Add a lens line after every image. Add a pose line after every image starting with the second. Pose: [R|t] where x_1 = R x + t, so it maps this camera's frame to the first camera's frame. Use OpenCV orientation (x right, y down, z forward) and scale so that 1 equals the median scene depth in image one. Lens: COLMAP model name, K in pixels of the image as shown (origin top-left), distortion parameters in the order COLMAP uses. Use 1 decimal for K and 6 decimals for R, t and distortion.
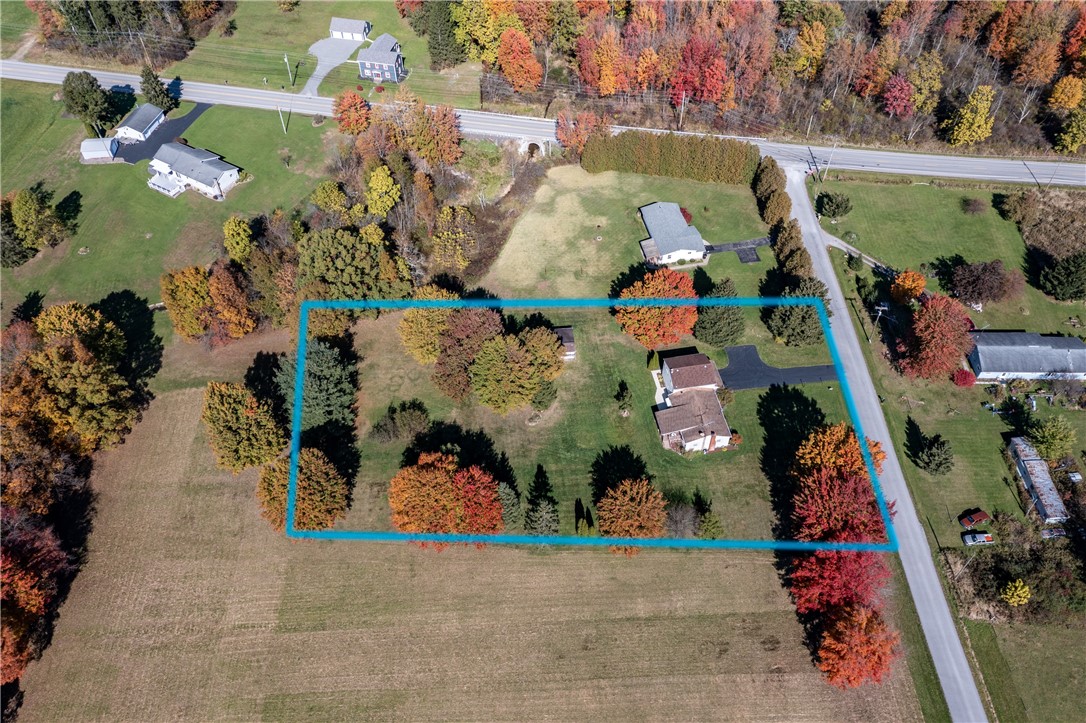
lens RADIAL K [[874.0, 0, 543.0], [0, 874.0, 361.5], [0, 0, 1]] dist [0.009783, 0.005139]
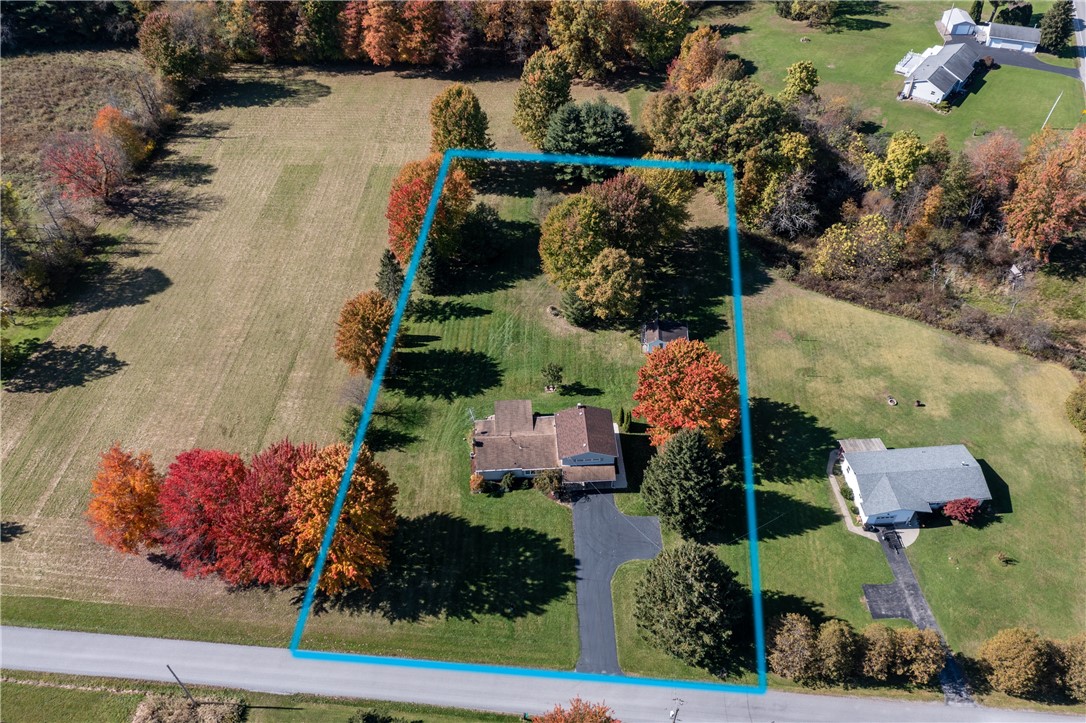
lens RADIAL K [[874.0, 0, 543.0], [0, 874.0, 361.5], [0, 0, 1]] dist [0.009783, 0.005139]
pose [[-0.111001, 0.723995, -0.680816, 0.554287], [-0.744639, 0.393095, 0.539433, -0.335016], [0.658172, 0.566840, 0.495481, 0.533341]]
